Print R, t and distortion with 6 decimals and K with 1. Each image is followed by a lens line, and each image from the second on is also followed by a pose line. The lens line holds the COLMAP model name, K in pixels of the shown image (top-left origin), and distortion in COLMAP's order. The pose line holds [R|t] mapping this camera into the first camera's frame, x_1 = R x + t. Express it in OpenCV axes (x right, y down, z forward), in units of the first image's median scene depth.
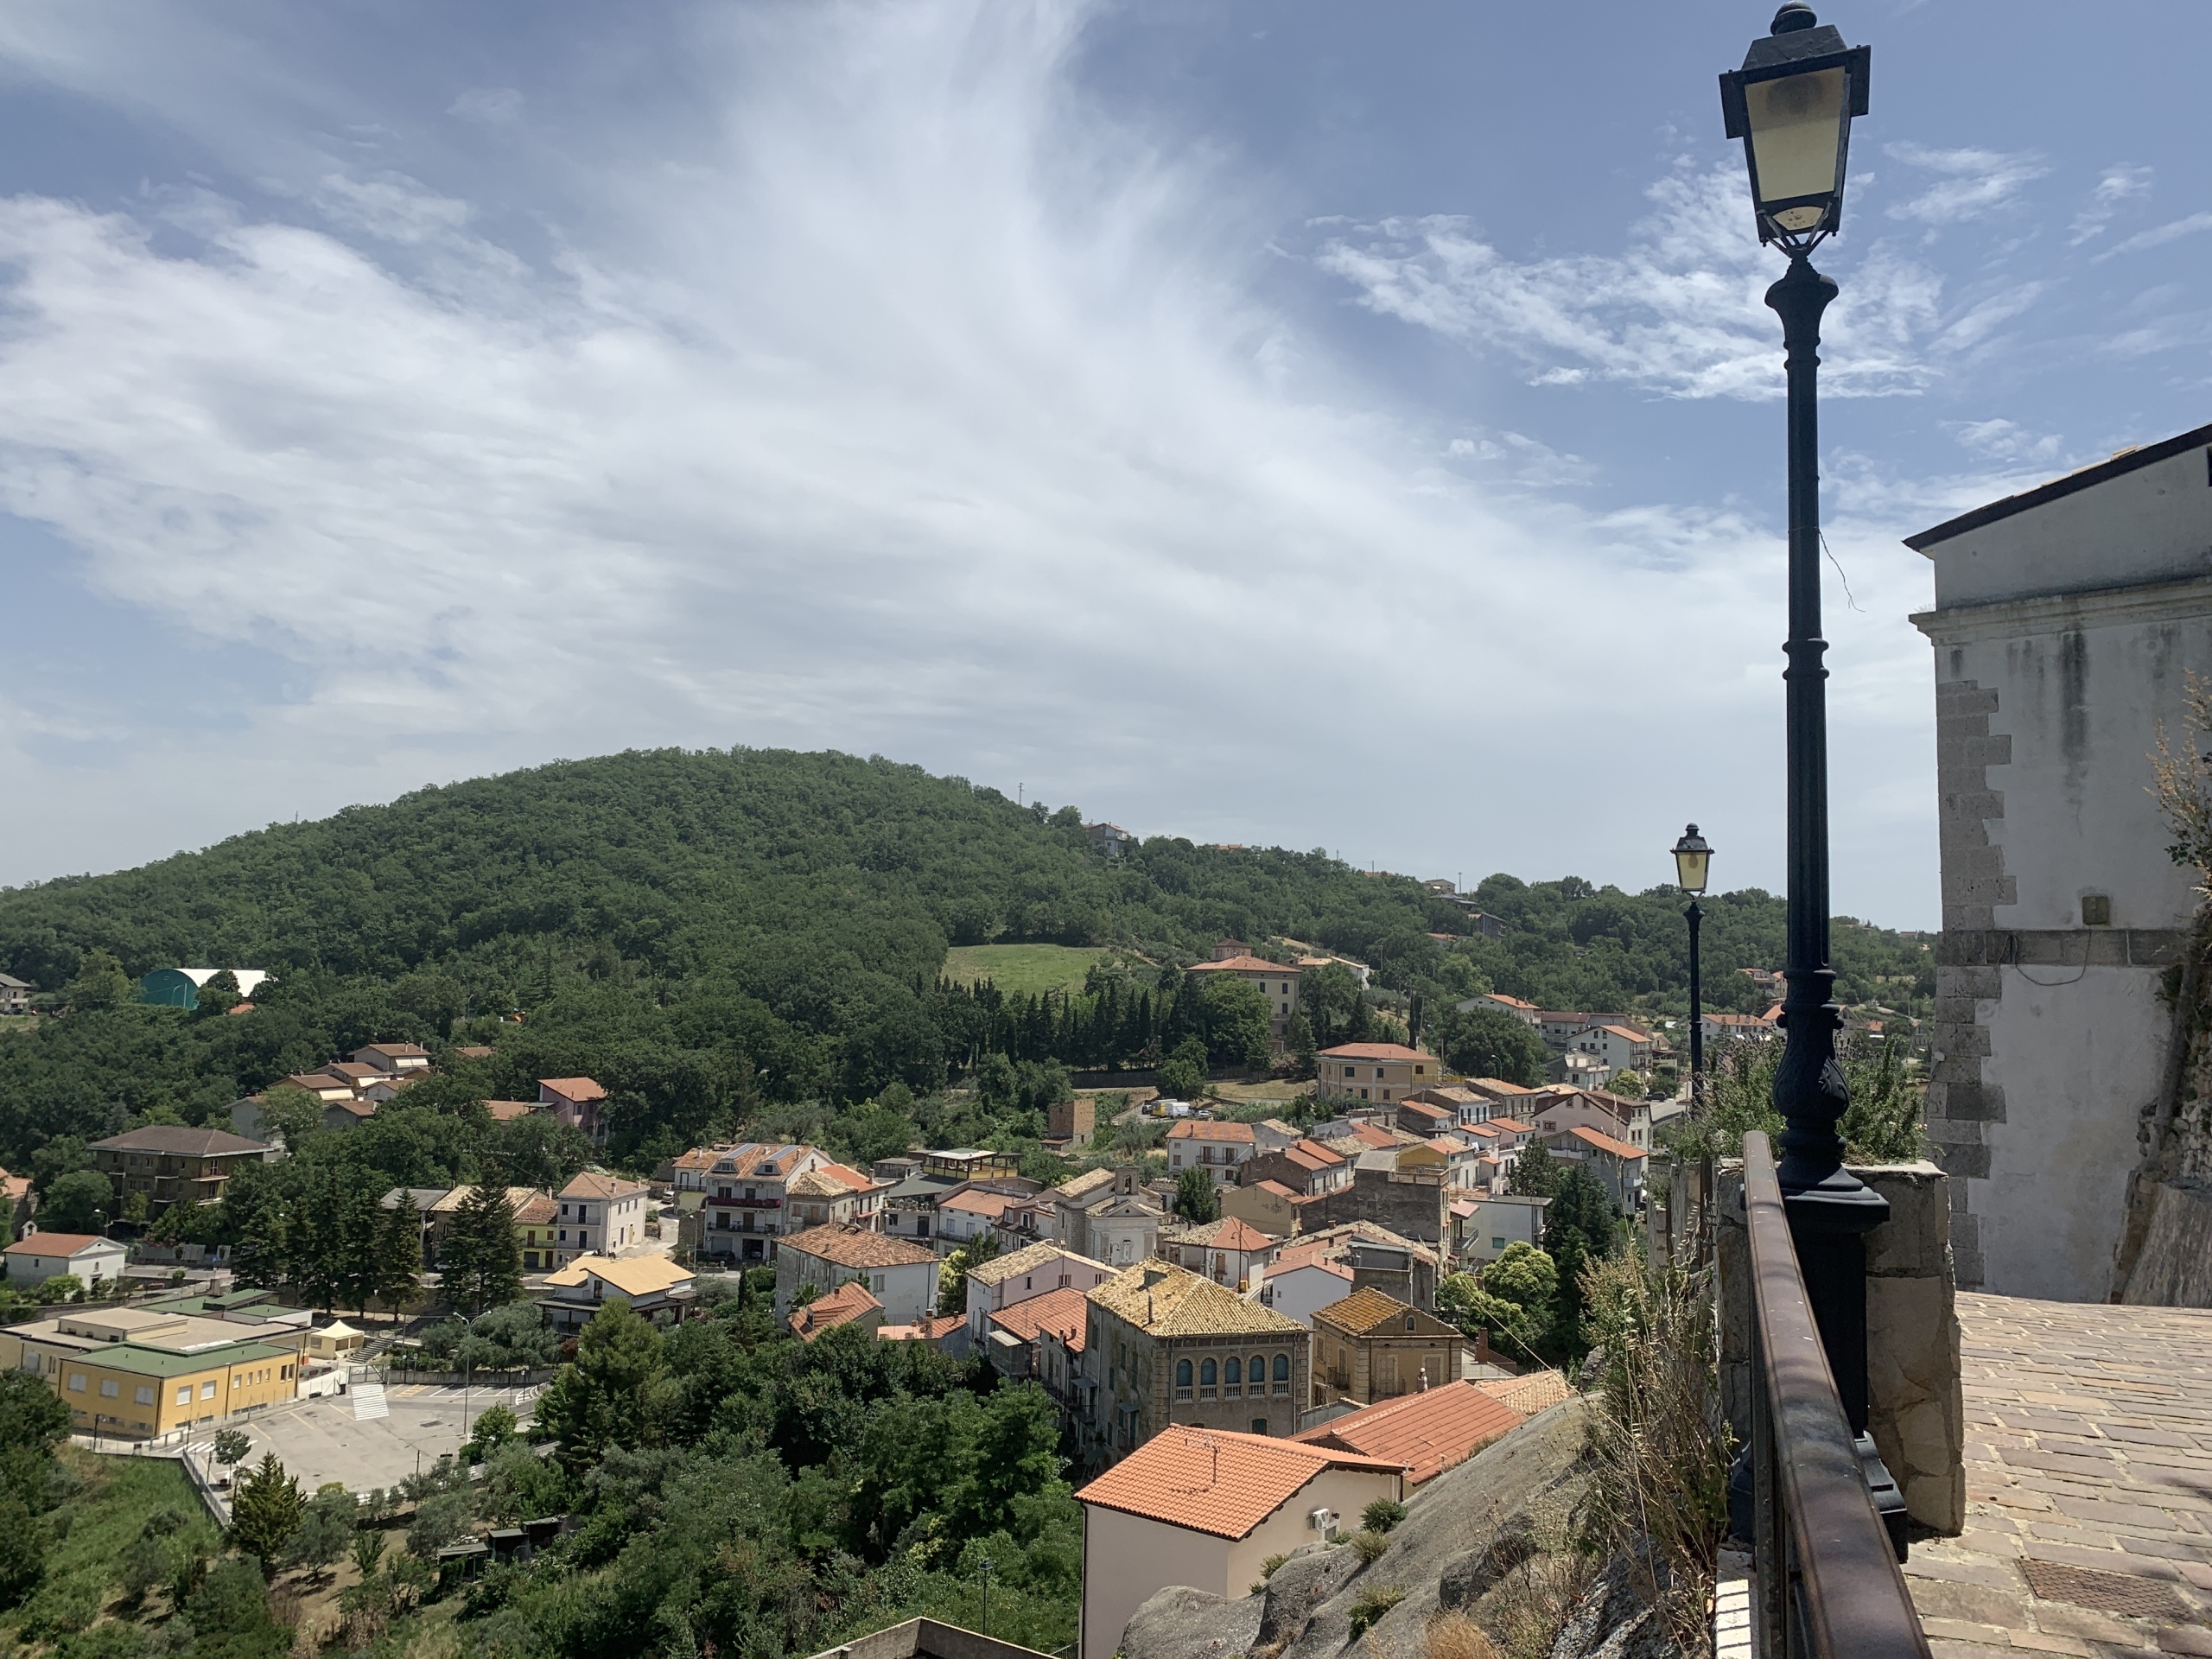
lens RADIAL K [[1651.4, 0, 1104.5], [0, 1651.4, 827.3], [0, 0, 1]] dist [0.055056, -0.074827]
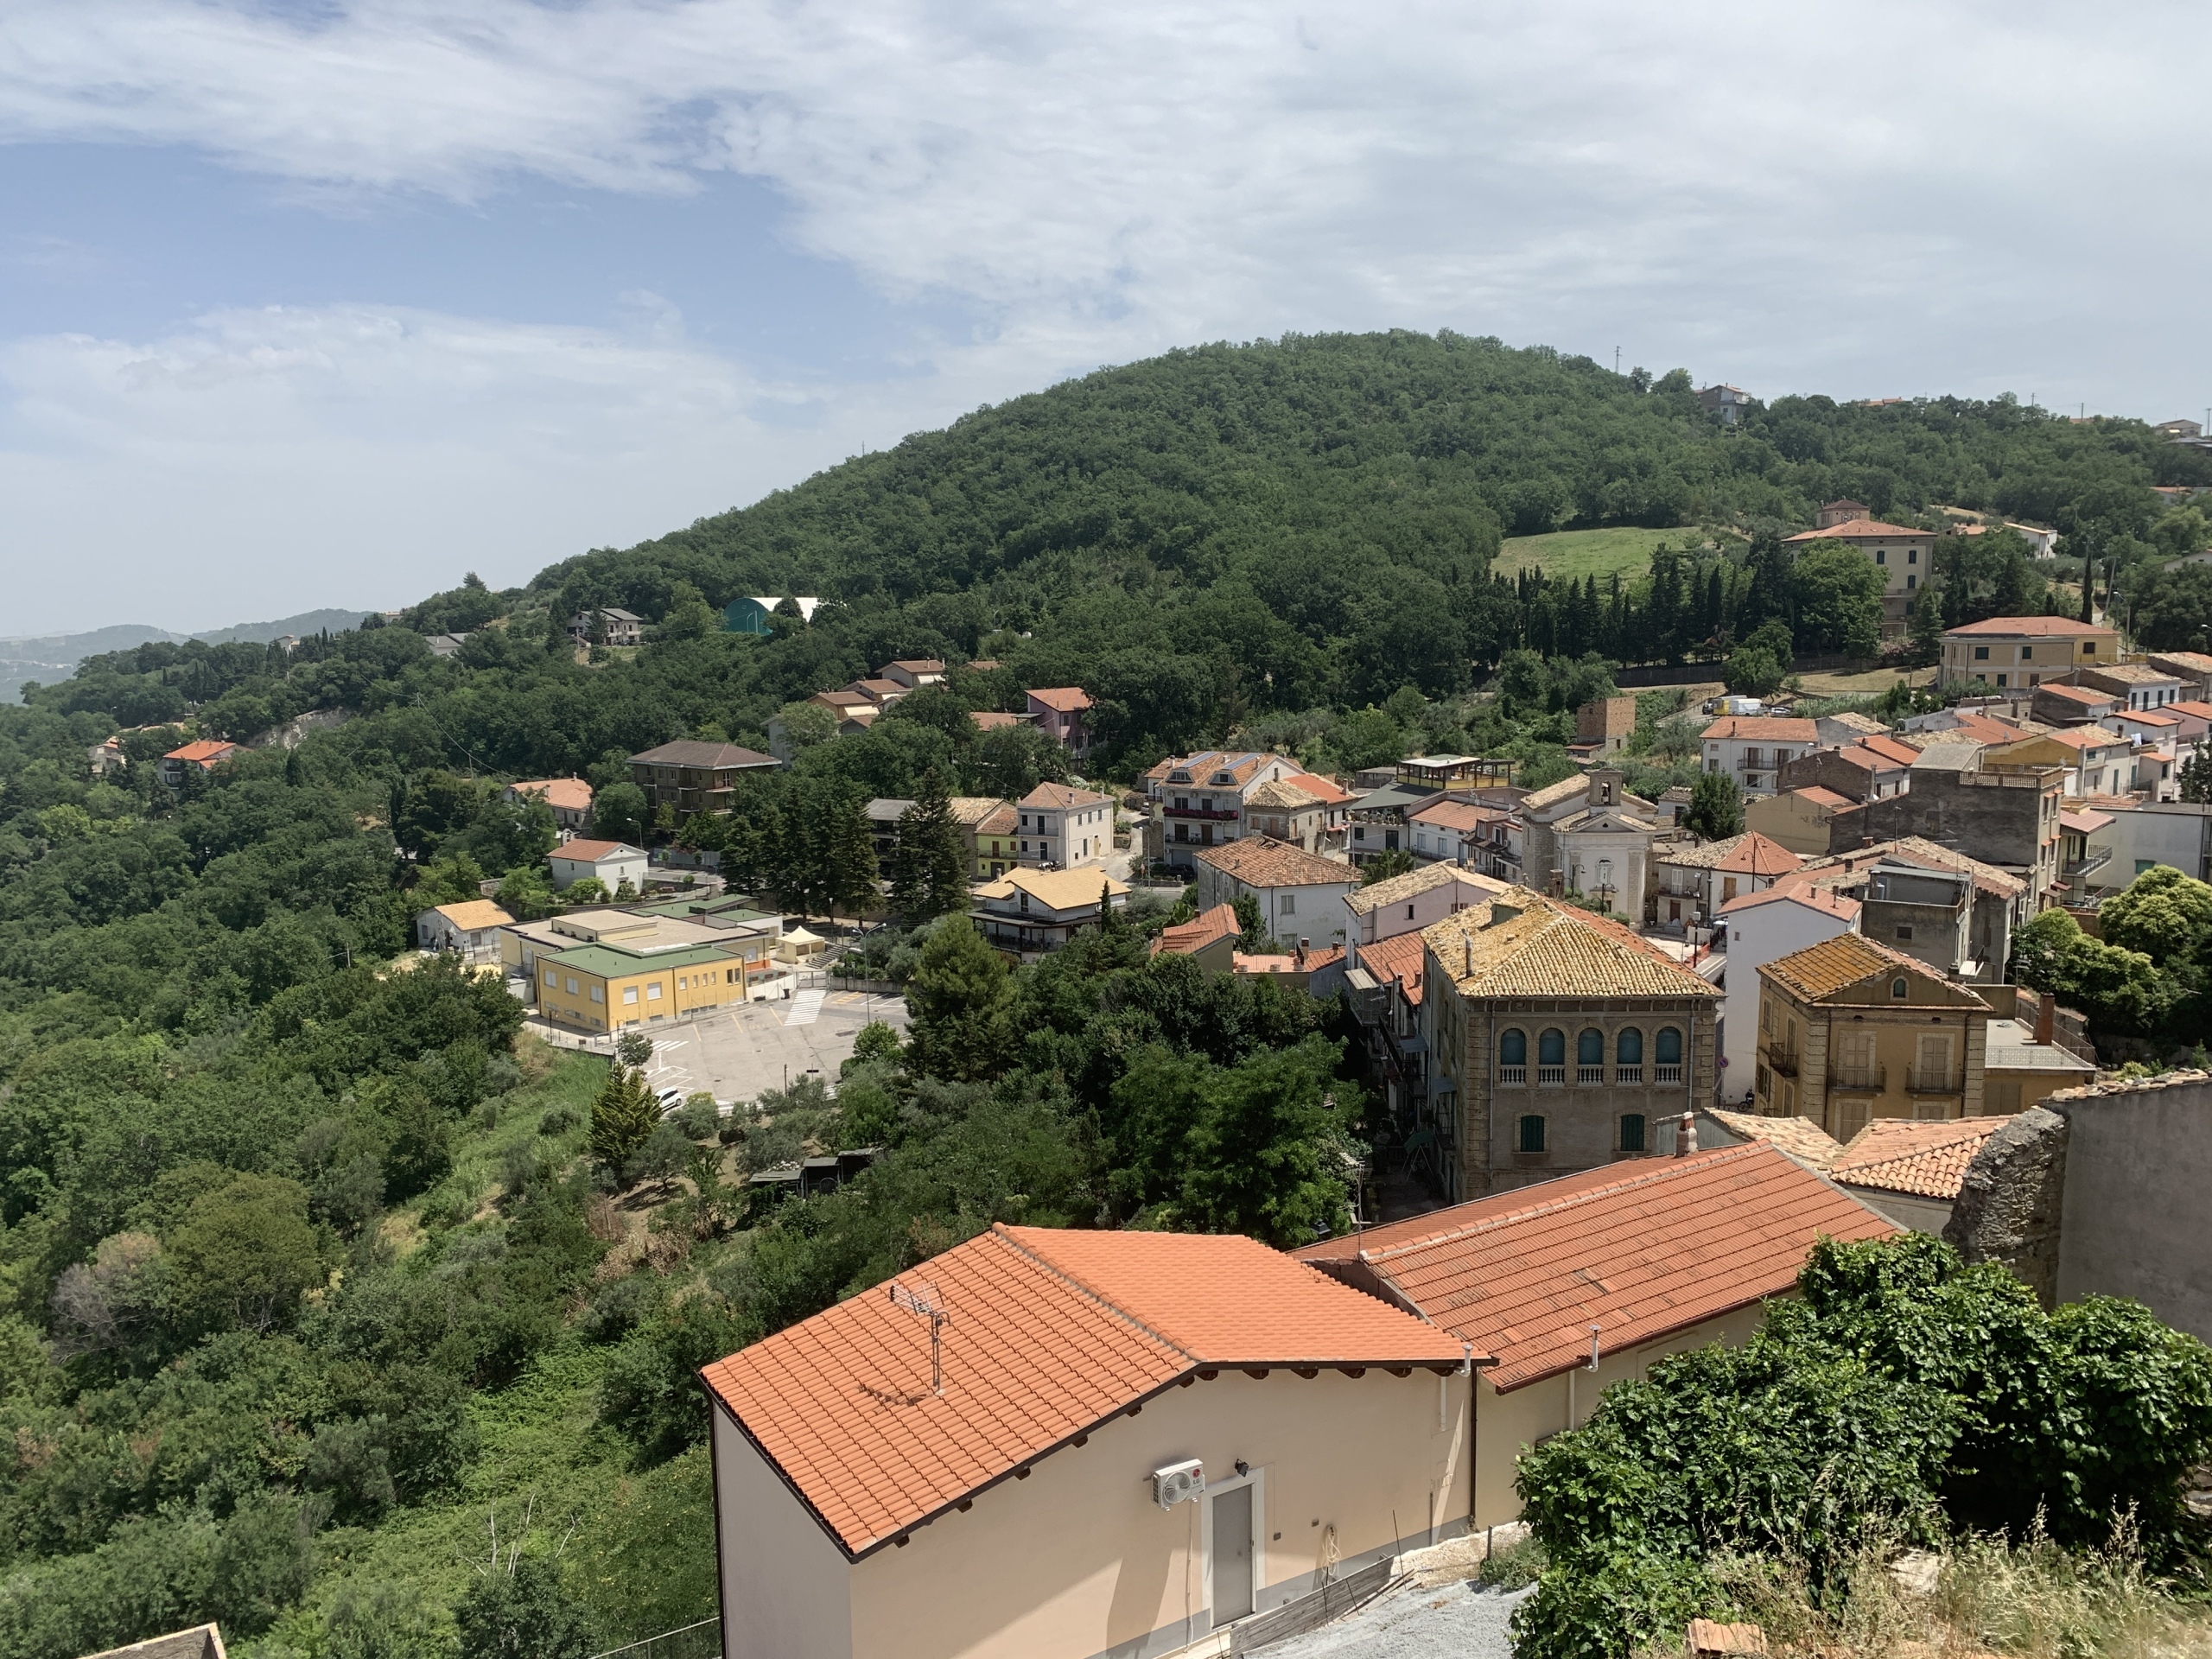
lens RADIAL K [[1666.9, 0, 1105.0], [0, 1666.9, 873.3], [0, 0, 1]] dist [0.070927, -0.067167]
pose [[0.934585, 0.013350, -0.355490, 0.048726], [0.076949, 0.968051, 0.238653, 0.027180], [0.347319, -0.250396, 0.903699, 0.114133]]
